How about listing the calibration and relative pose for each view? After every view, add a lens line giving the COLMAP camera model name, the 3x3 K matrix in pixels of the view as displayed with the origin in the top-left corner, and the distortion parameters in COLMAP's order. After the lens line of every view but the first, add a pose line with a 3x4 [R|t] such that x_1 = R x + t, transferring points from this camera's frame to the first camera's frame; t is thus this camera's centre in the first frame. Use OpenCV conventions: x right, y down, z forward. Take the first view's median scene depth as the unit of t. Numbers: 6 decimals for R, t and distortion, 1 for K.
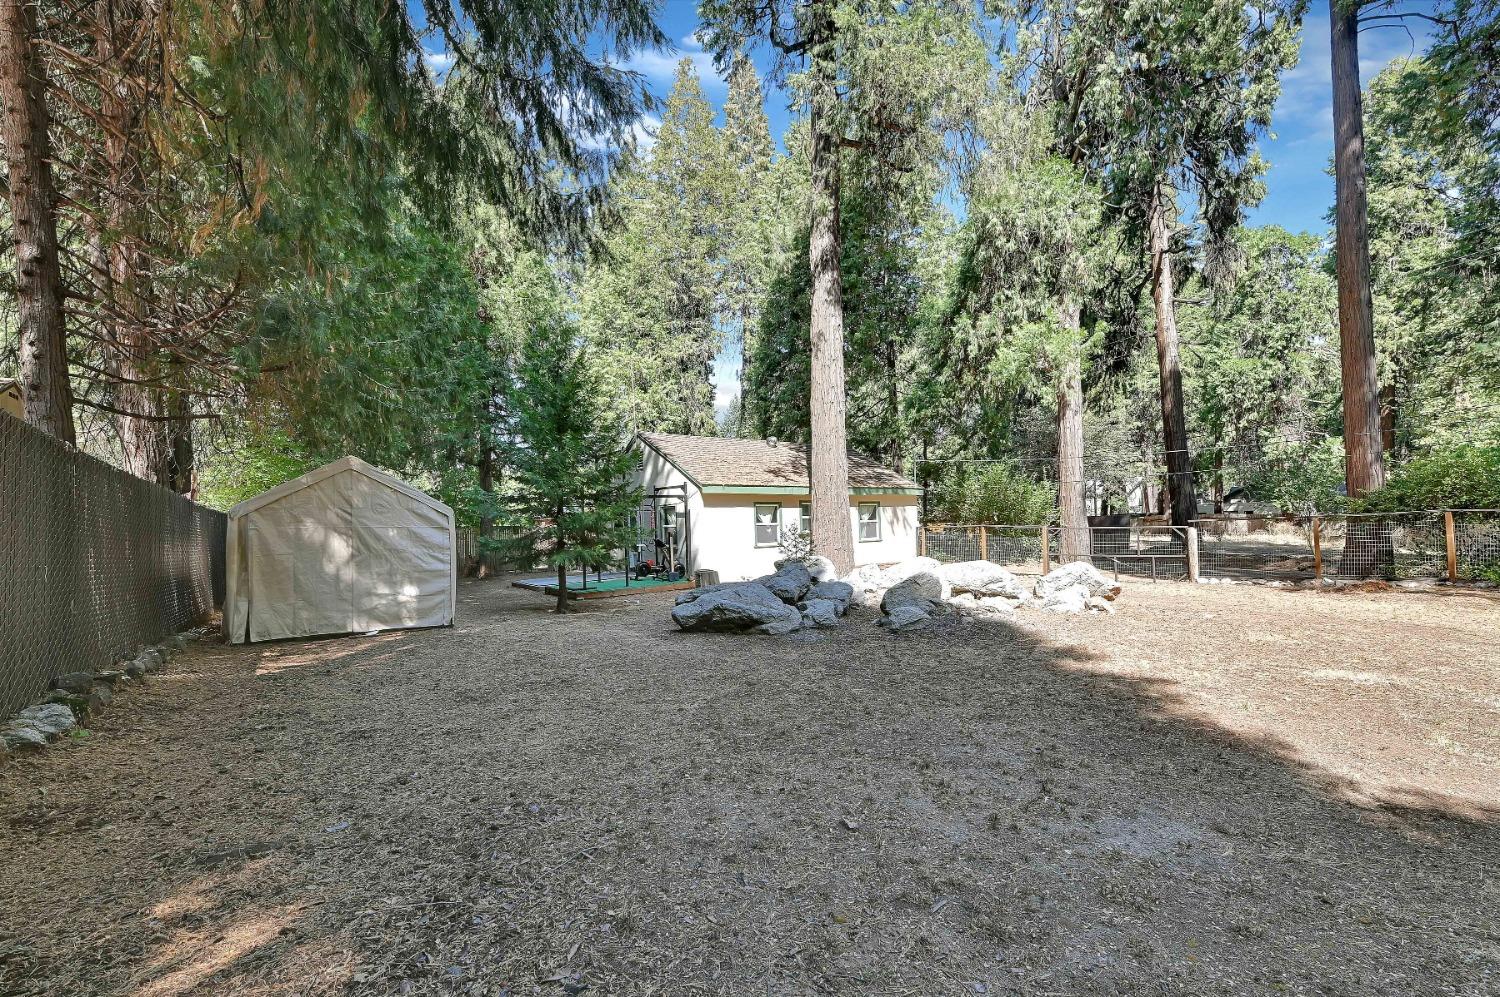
lens RADIAL K [[660.8, 0, 749.1], [0, 660.8, 502.1], [0, 0, 1]] dist [0.004299, -0.007708]
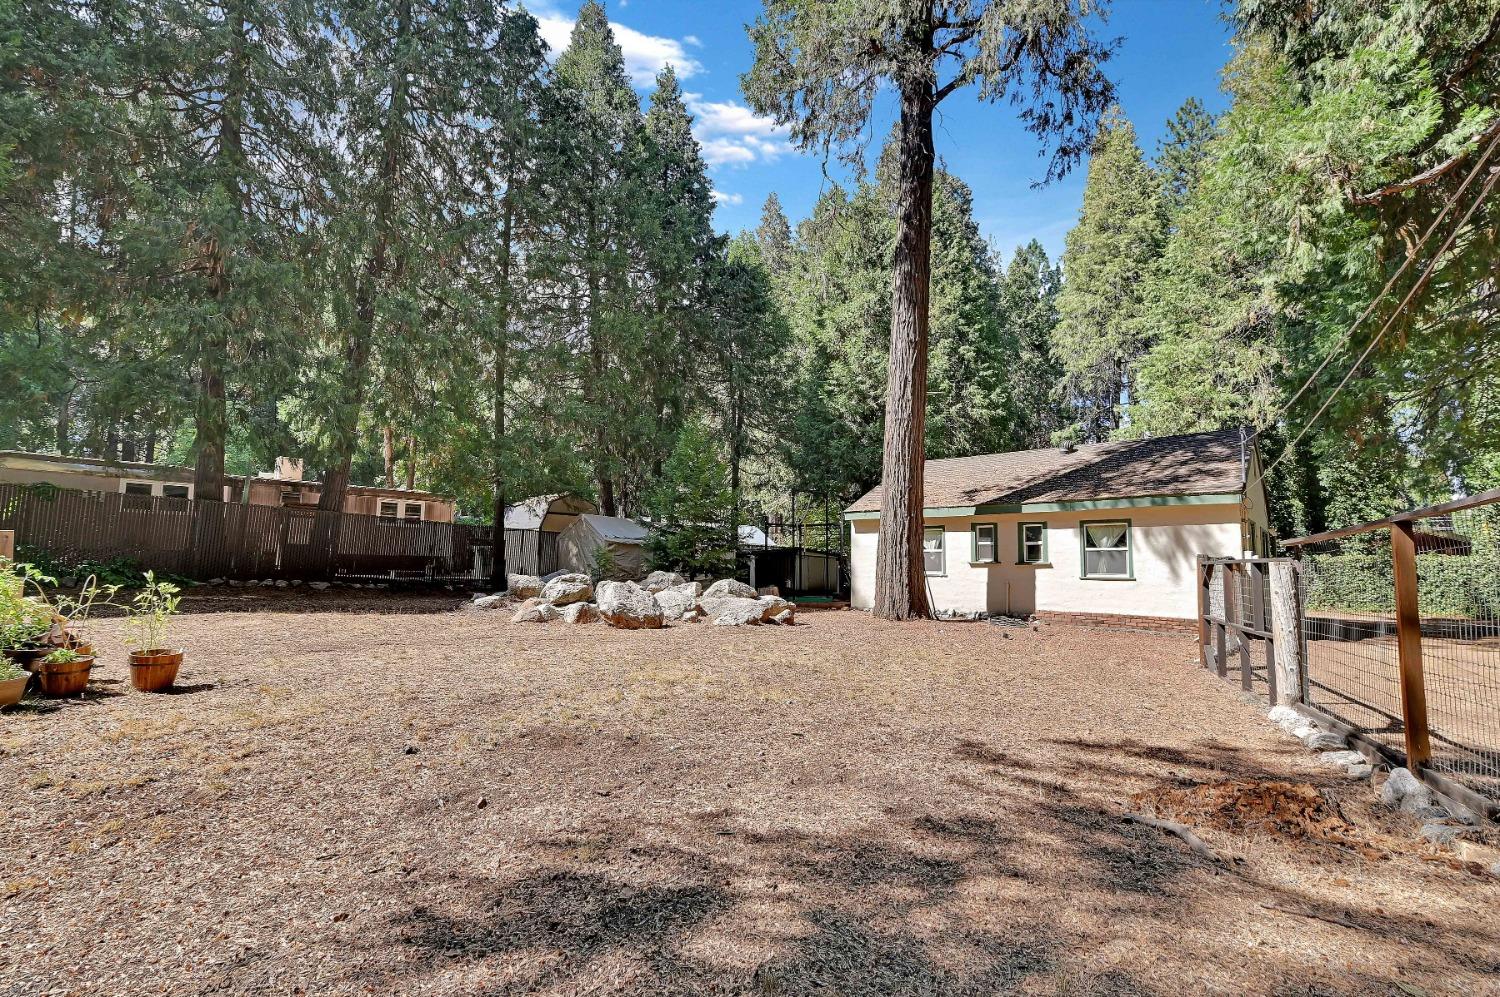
lens RADIAL K [[660.8, 0, 747.0], [0, 660.8, 494.5], [0, 0, 1]] dist [0.004299, -0.007708]
pose [[0.177295, -0.073672, -0.981396, 0.883628], [0.012678, 0.997282, -0.072575, 0.020121], [0.984076, 0.000425, 0.177747, 0.602079]]
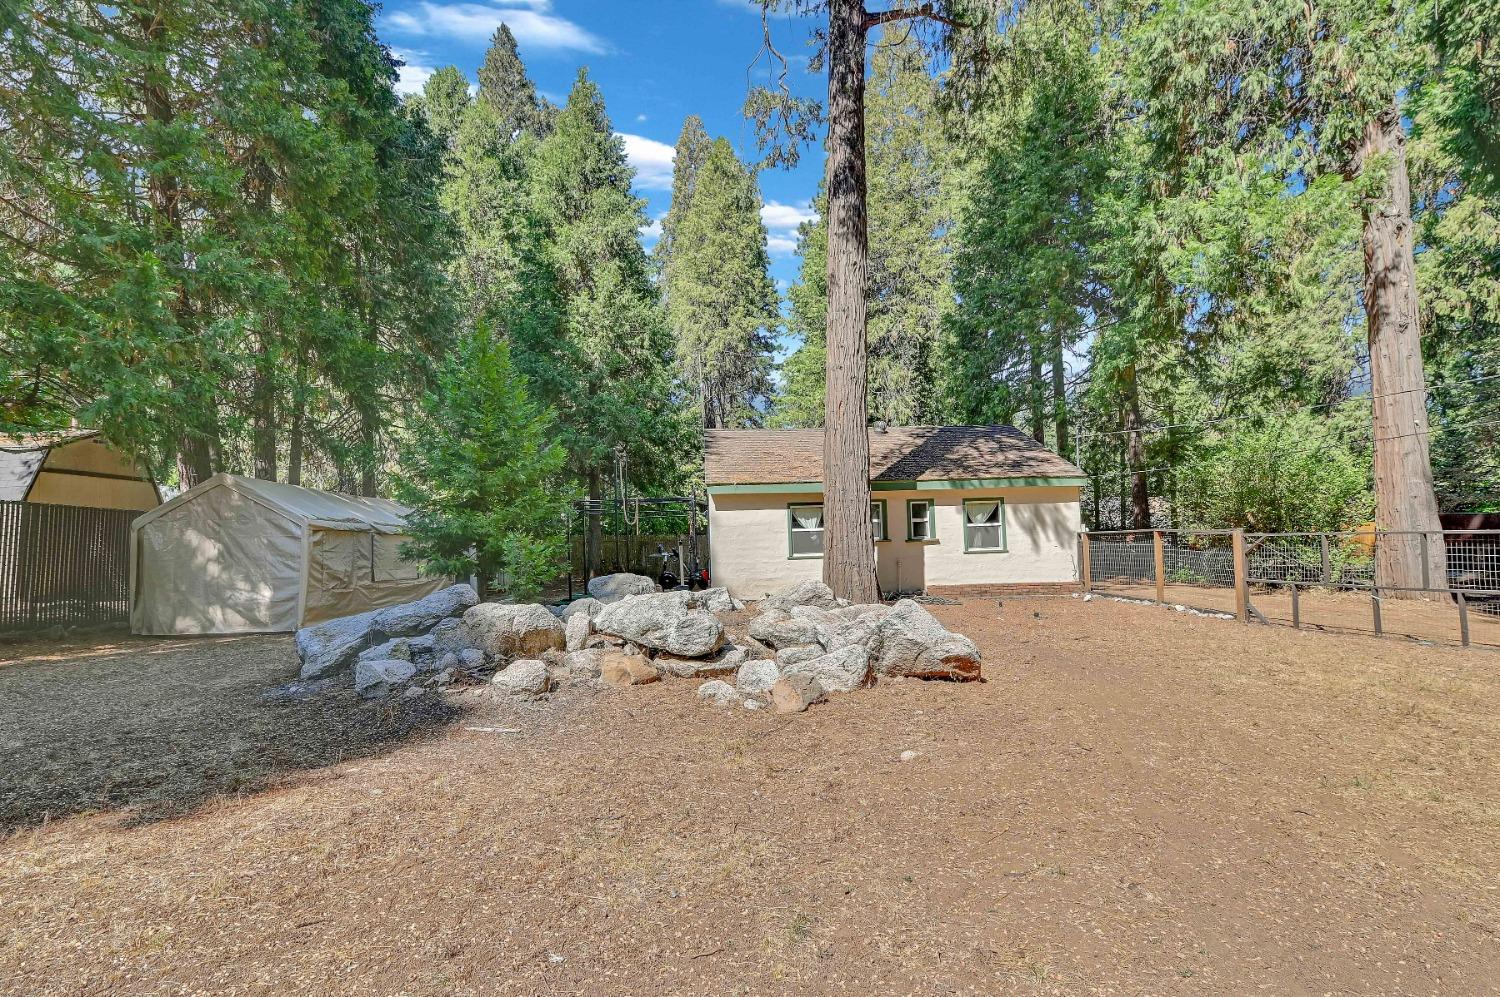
lens RADIAL K [[660.8, 0, 749.8], [0, 660.8, 496.4], [0, 0, 1]] dist [0.004299, -0.007708]
pose [[0.843181, -0.034133, -0.536545, 0.404341], [0.024888, 0.999391, -0.024466, 0.010486], [0.537053, 0.007276, 0.843517, 0.292499]]
